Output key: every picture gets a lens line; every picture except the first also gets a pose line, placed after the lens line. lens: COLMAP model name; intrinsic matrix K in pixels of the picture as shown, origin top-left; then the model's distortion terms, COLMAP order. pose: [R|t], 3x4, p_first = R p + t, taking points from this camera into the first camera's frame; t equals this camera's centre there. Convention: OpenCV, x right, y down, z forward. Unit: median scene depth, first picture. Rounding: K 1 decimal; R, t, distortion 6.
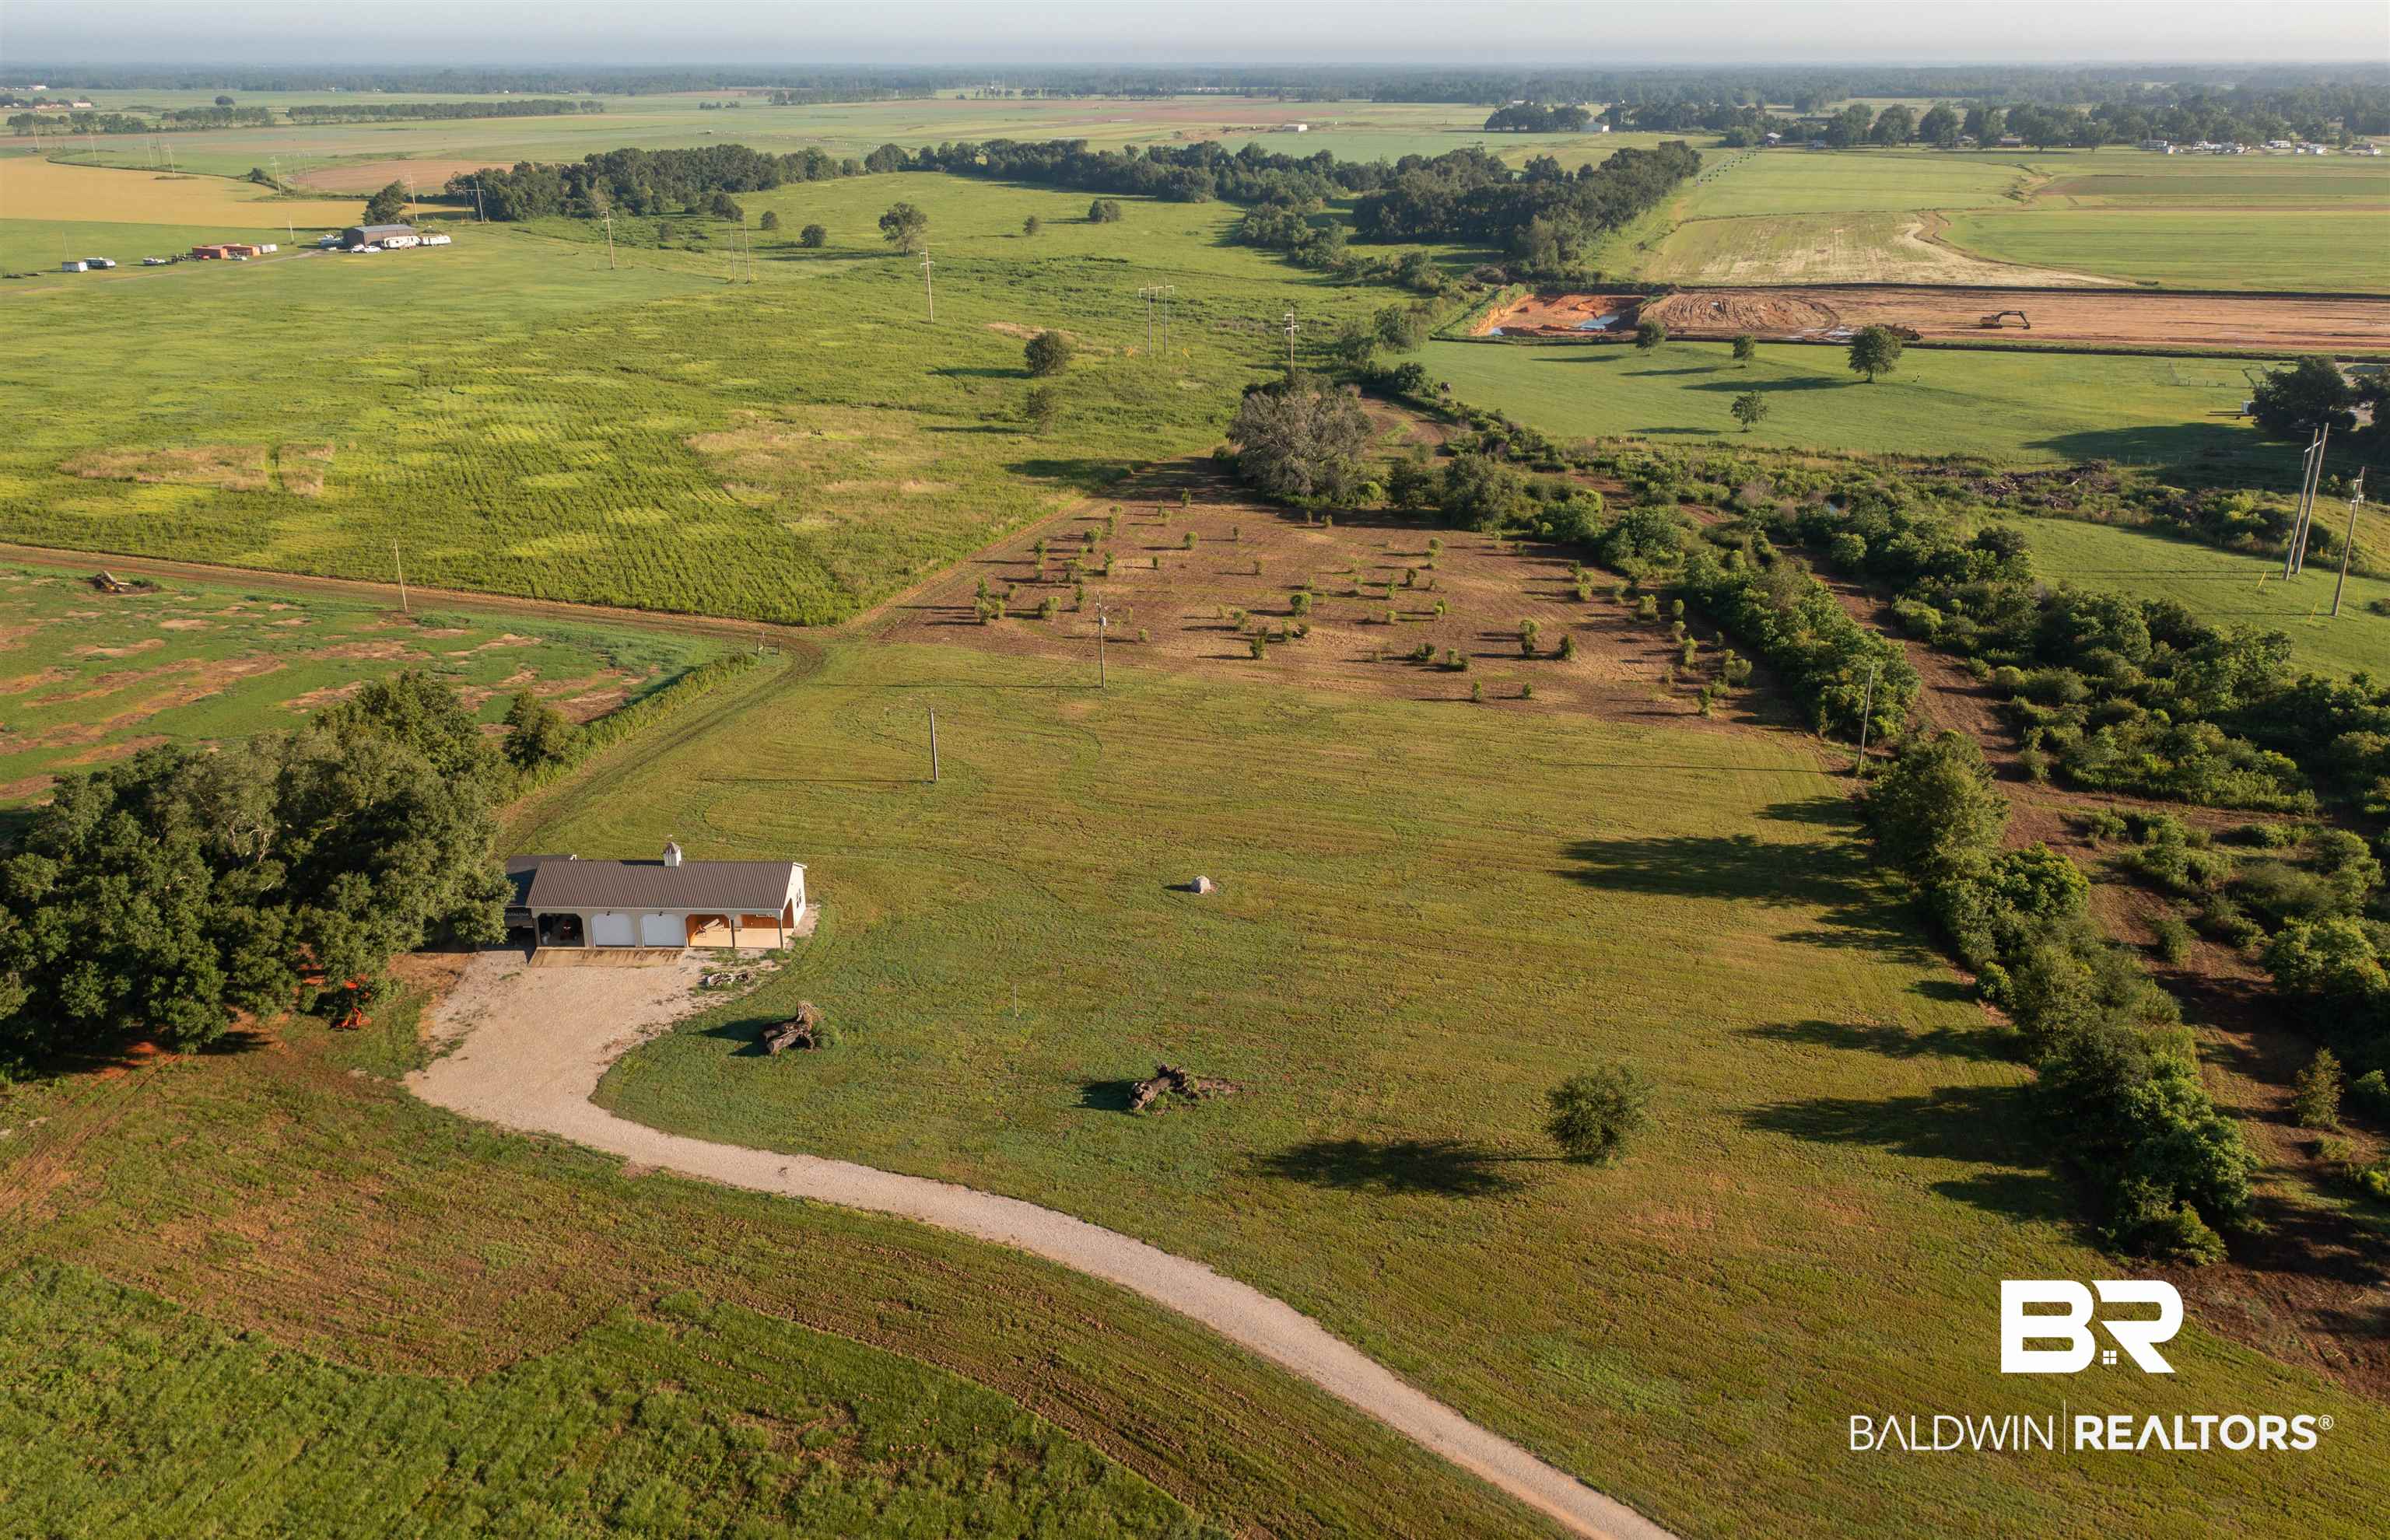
lens RADIAL K [[1934.6, 0, 1215.5], [0, 1934.6, 774.0], [0, 0, 1]] dist [0.009001, 0.012423]
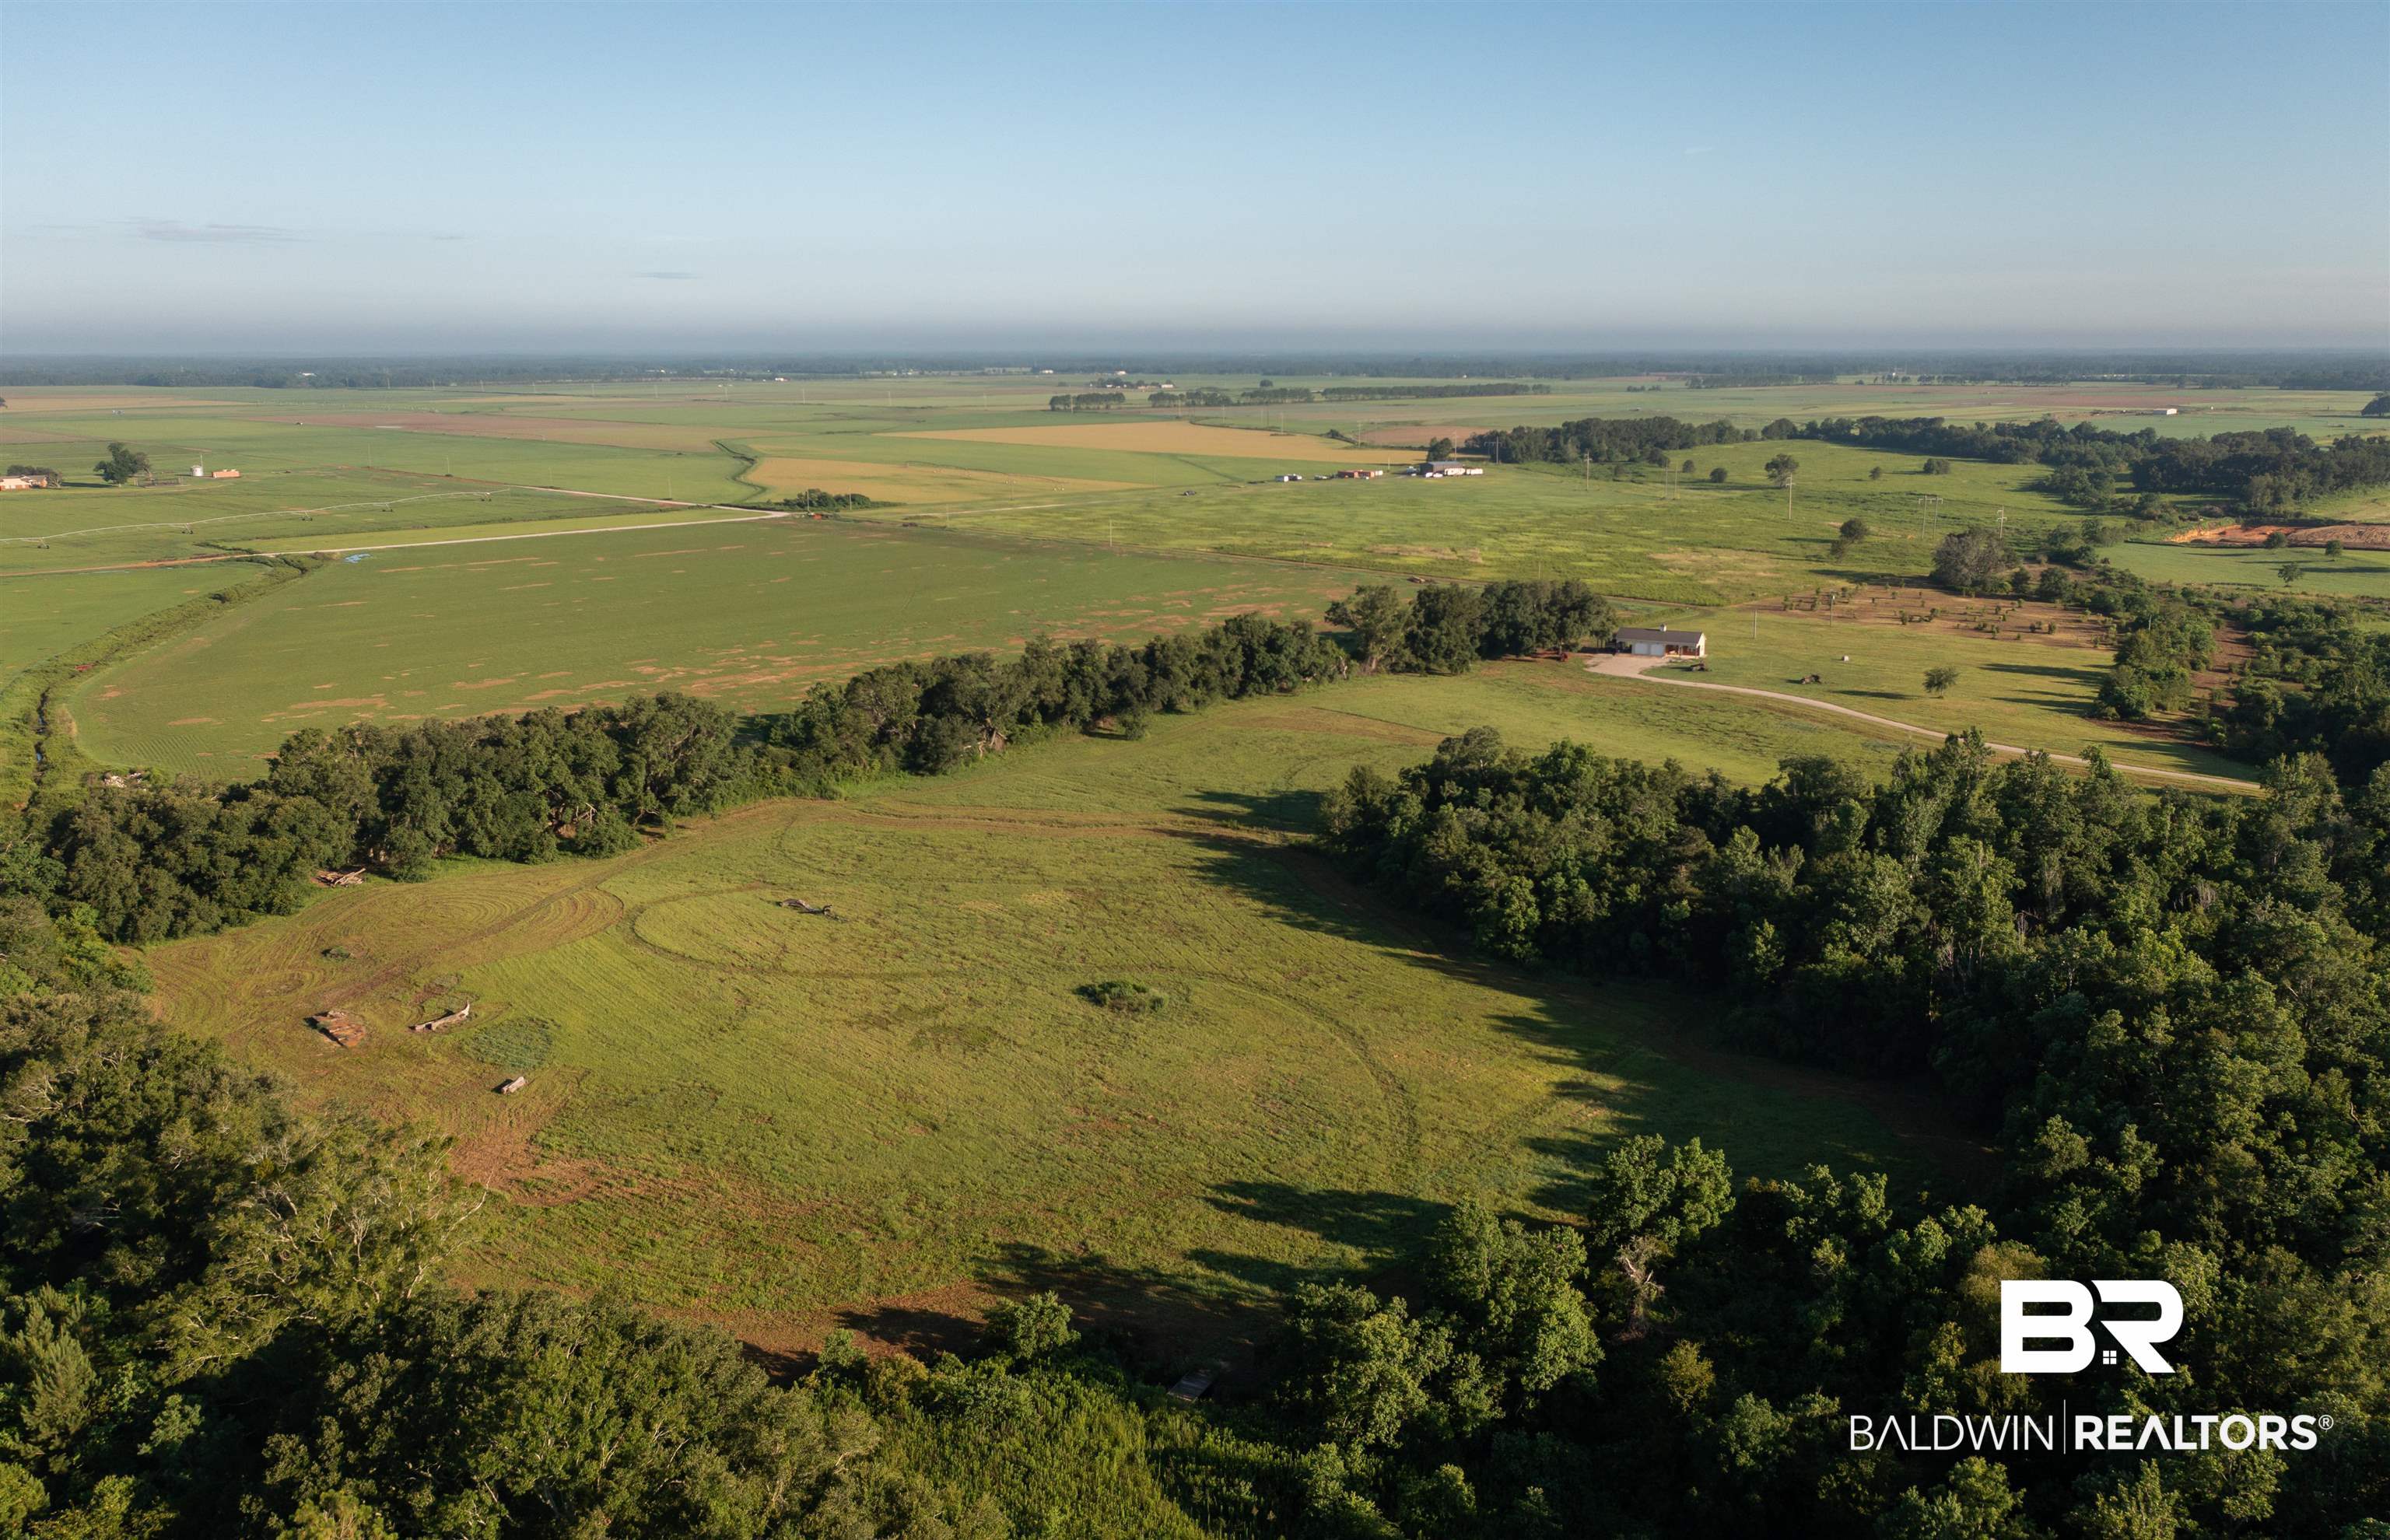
lens RADIAL K [[1934.6, 0, 1203.5], [0, 1934.6, 778.2], [0, 0, 1]] dist [0.009001, 0.012423]
pose [[0.900616, 0.094879, -0.424133, 0.068627], [-0.150329, 0.983650, -0.099169, 0.122237], [0.407789, 0.153073, 0.900154, -0.358385]]
